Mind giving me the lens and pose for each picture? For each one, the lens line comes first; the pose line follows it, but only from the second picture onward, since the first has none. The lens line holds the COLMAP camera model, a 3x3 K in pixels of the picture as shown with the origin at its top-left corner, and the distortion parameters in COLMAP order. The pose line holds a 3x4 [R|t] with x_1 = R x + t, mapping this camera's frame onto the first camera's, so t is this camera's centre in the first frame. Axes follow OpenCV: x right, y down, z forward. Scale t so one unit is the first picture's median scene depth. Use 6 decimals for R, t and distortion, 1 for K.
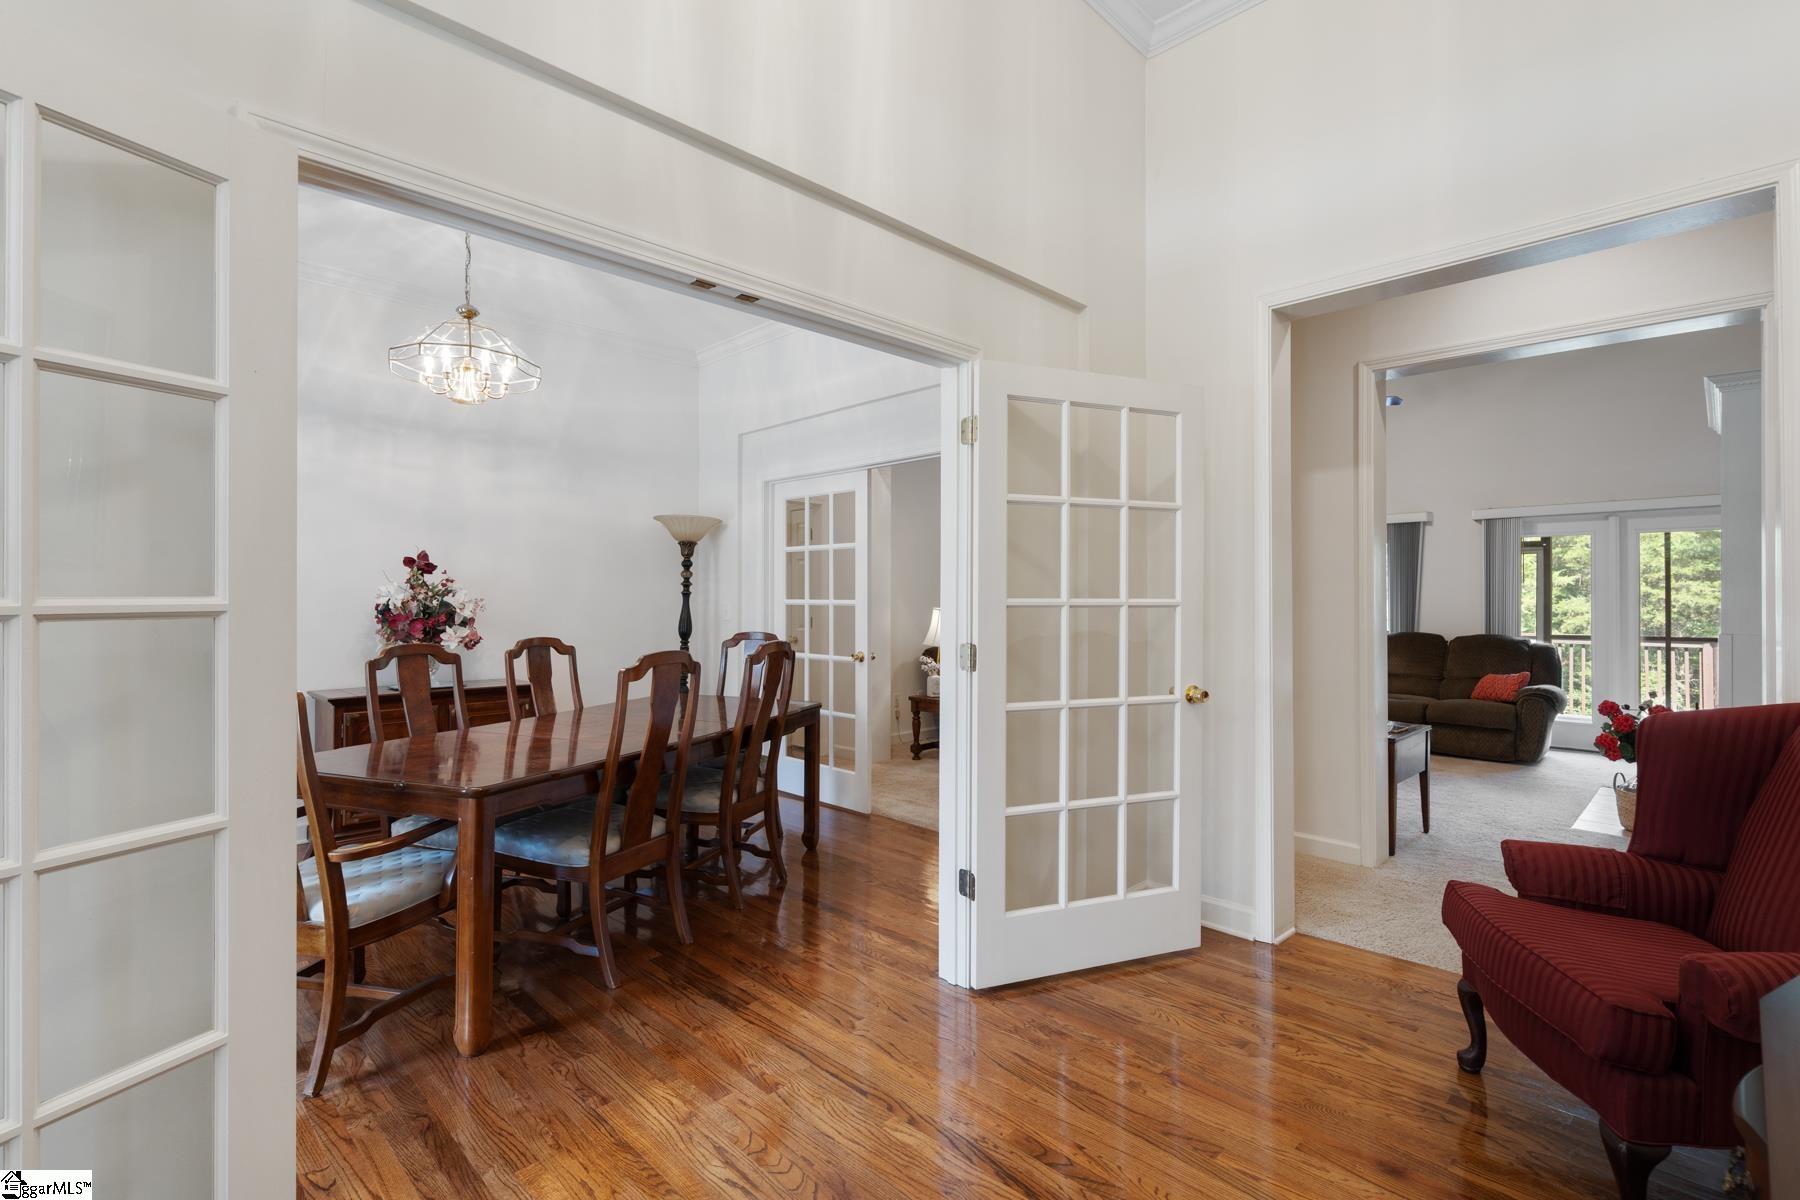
lens RADIAL K [[820.3, 0, 903.4], [0, 820.3, 607.2], [0, 0, 1]] dist [0.007886, -0.000375]
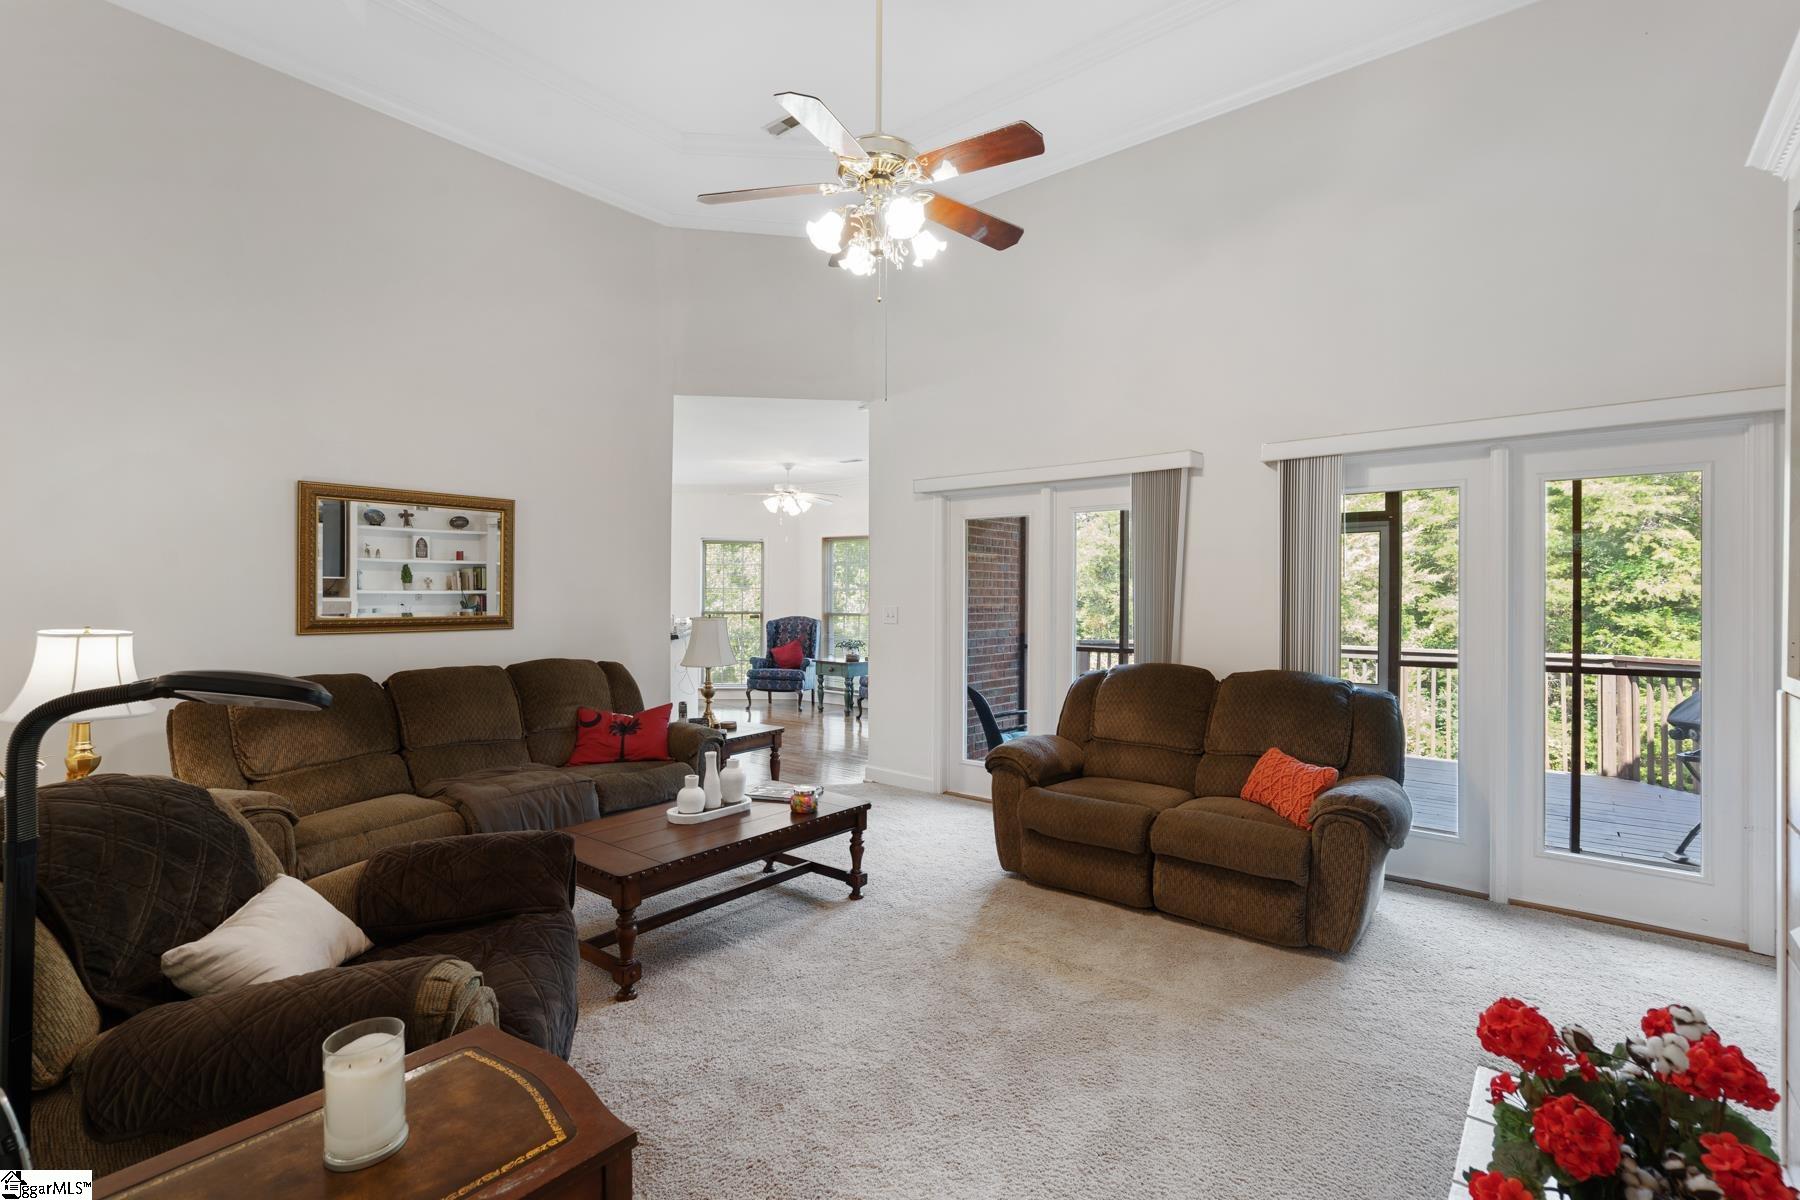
lens RADIAL K [[820.3, 0, 903.4], [0, 820.3, 607.2], [0, 0, 1]] dist [0.007886, -0.000375]
pose [[0.994943, 0.000631, 0.100440, 0.398215], [-0.001104, 0.999989, 0.004650, -0.010530], [-0.100436, -0.004738, 0.994932, 0.475886]]
